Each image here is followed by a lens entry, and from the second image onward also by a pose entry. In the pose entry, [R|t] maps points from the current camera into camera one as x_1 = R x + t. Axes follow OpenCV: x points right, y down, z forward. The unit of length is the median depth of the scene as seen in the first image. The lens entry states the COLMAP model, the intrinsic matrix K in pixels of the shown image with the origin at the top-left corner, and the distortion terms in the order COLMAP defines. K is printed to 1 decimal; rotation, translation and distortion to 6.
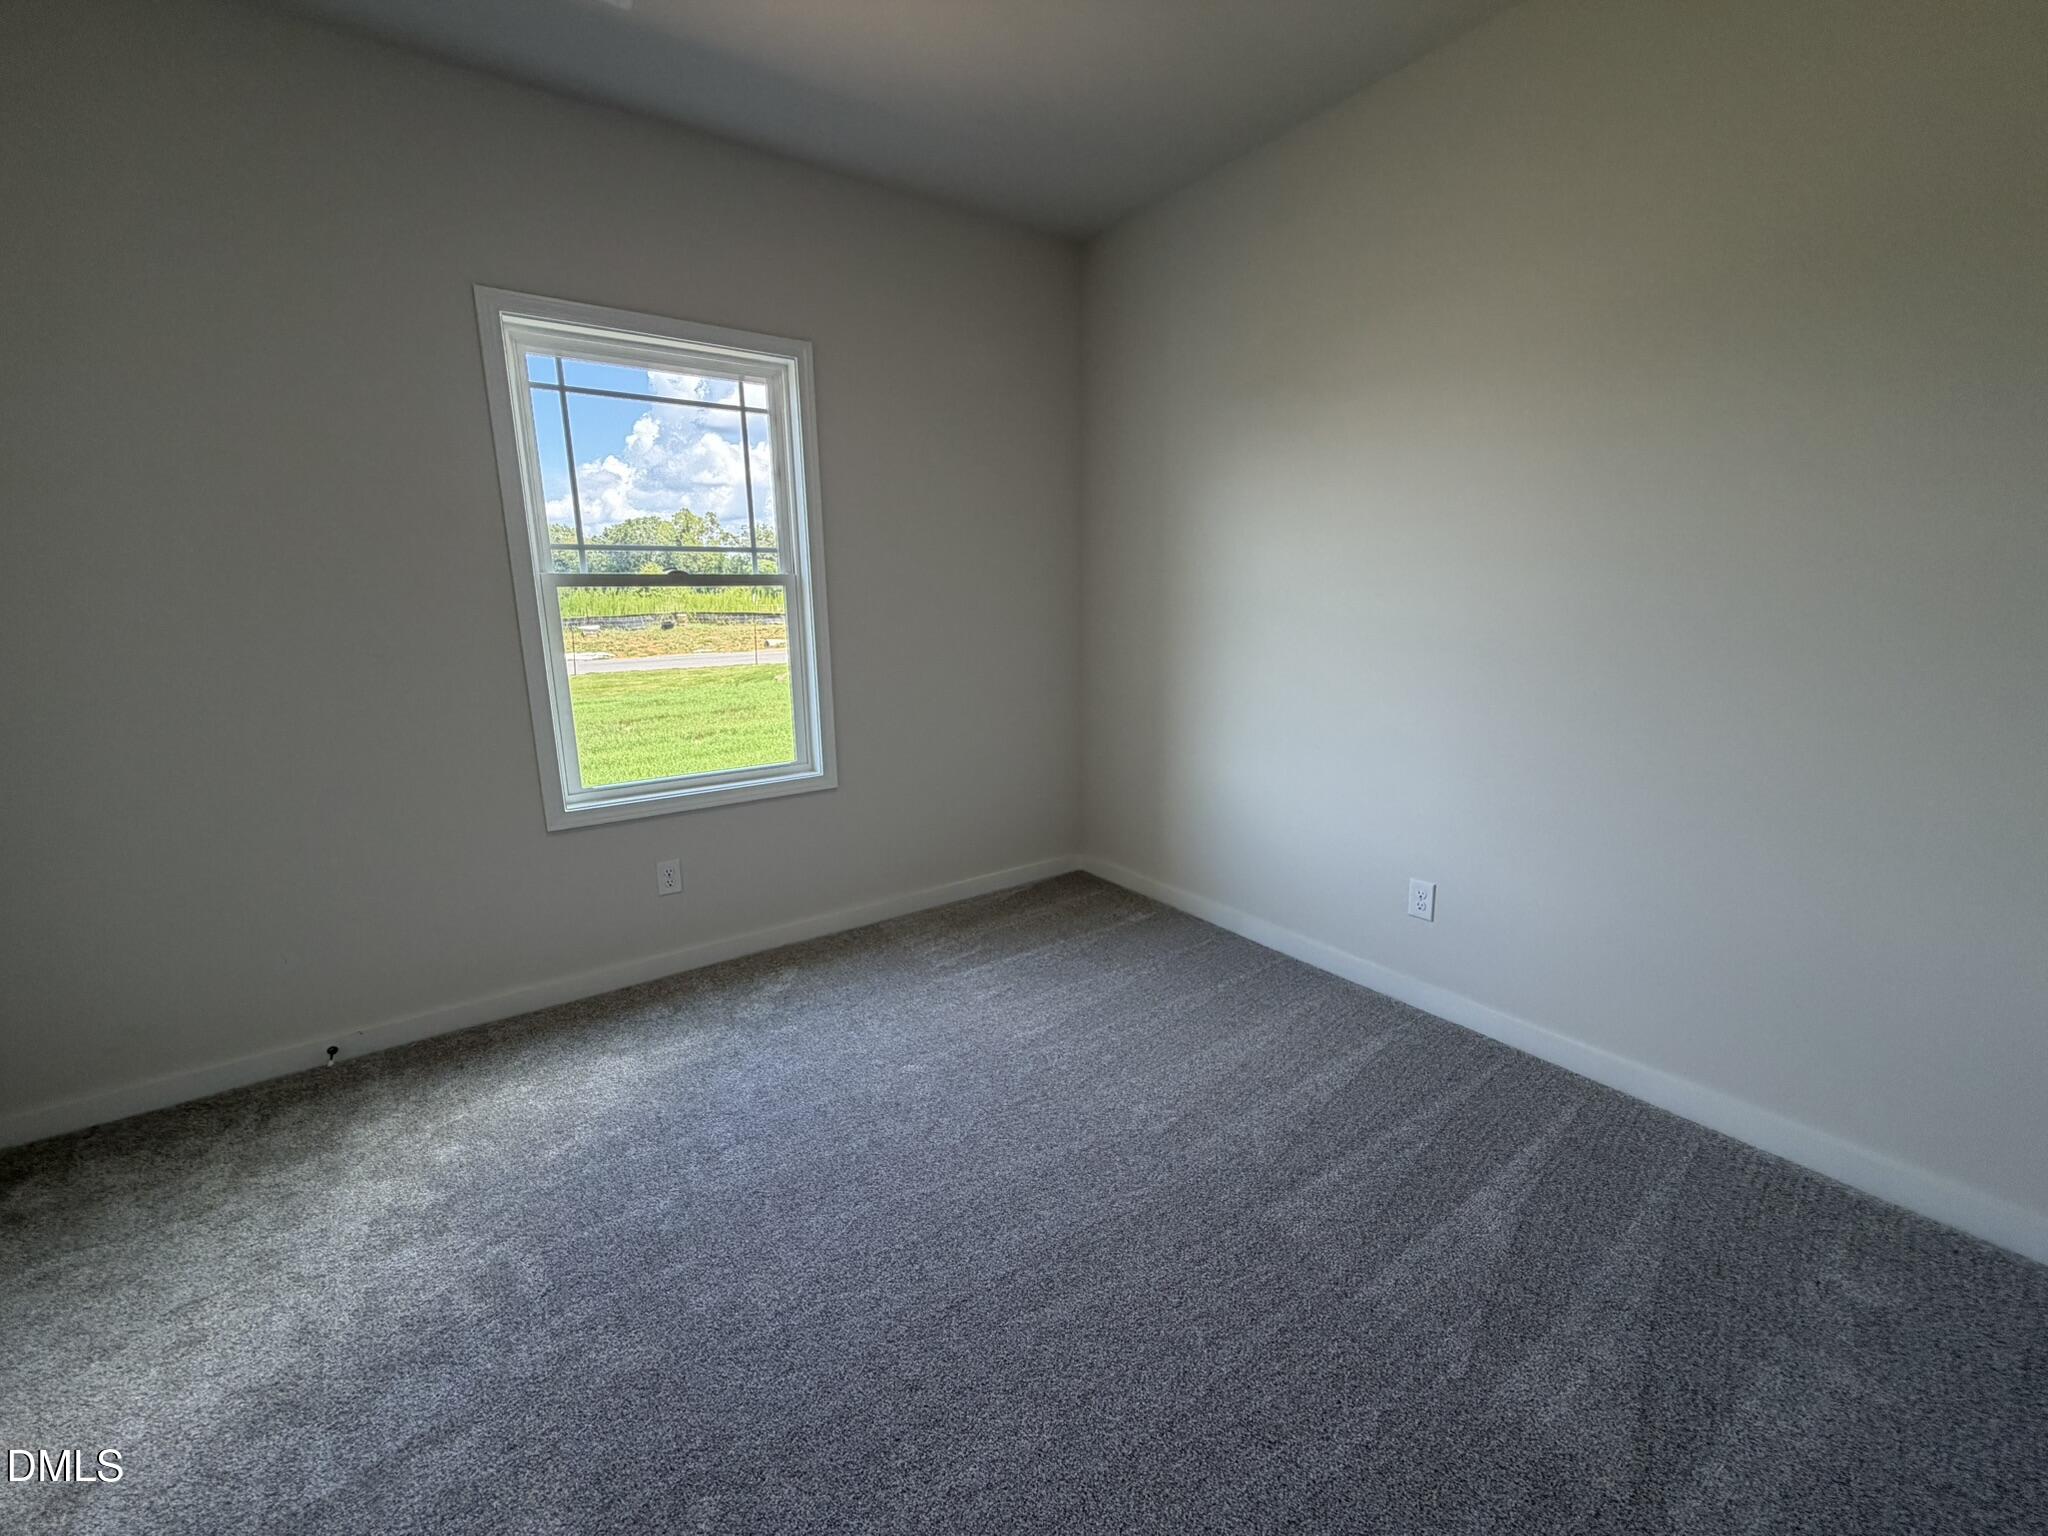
lens RADIAL K [[758.2, 0, 1025.3], [0, 758.2, 735.9], [0, 0, 1]] dist [-0.002411, -0.000117]
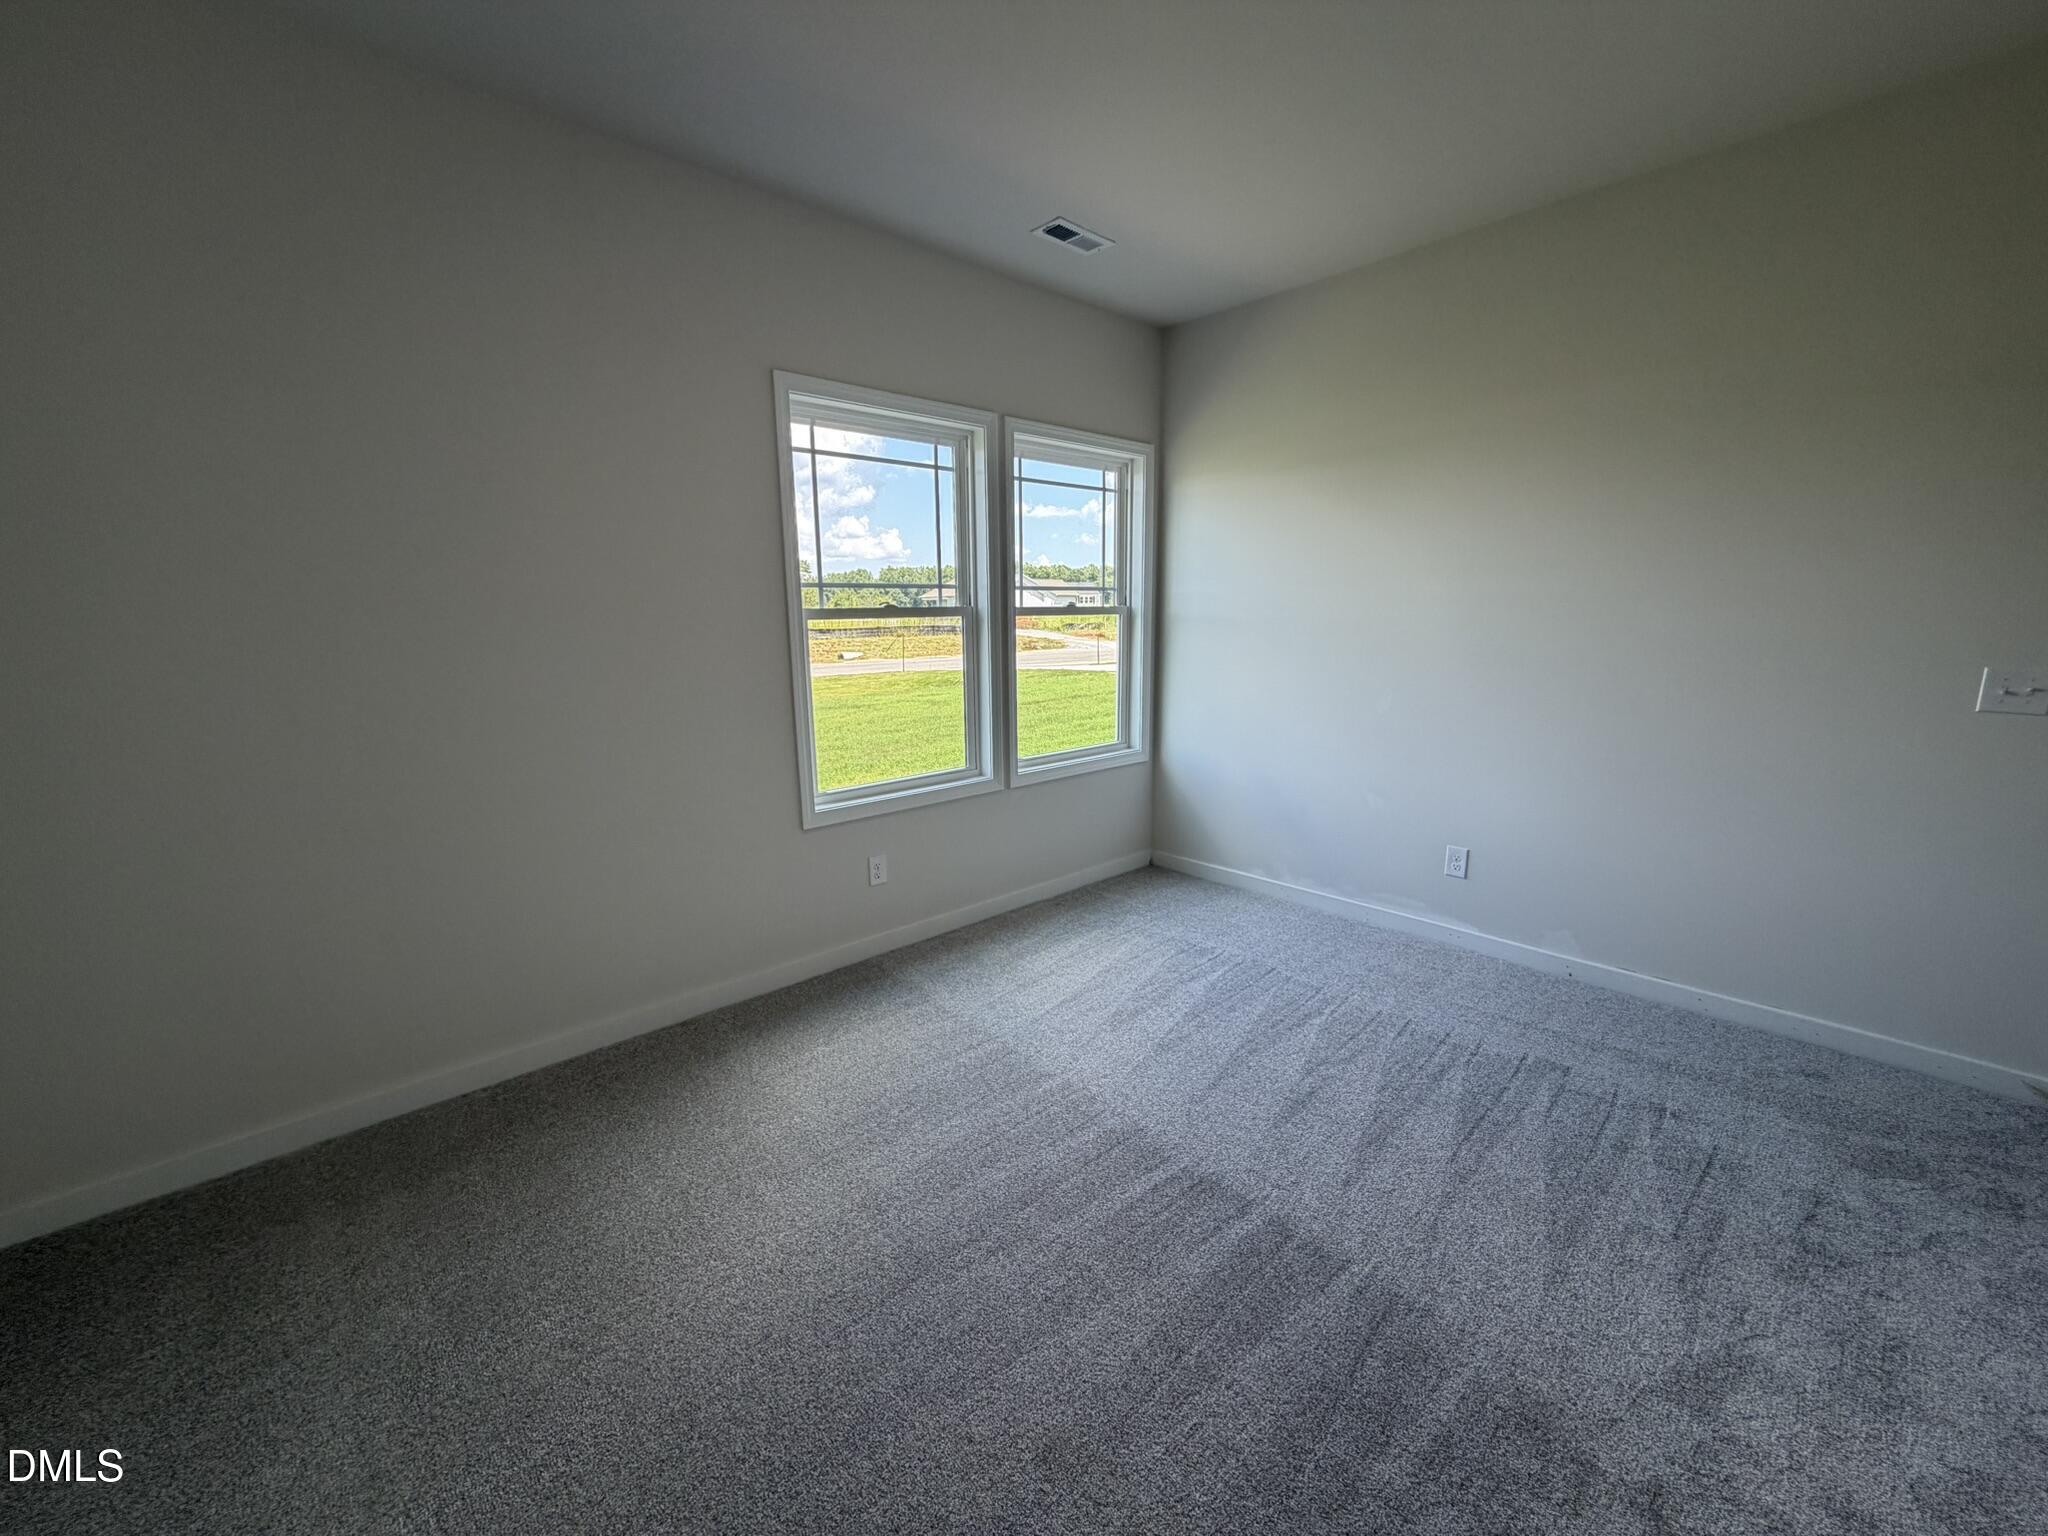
lens RADIAL K [[820.3, 0, 1024.0], [0, 820.3, 768.0], [0, 0, 1]] dist [0.002221, 0.000056]
pose [[0.988492, -0.038857, 0.146198, -0.443595], [0.040851, 0.999108, -0.010664, 0.056427], [-0.145653, 0.016514, 0.989198, -0.279102]]
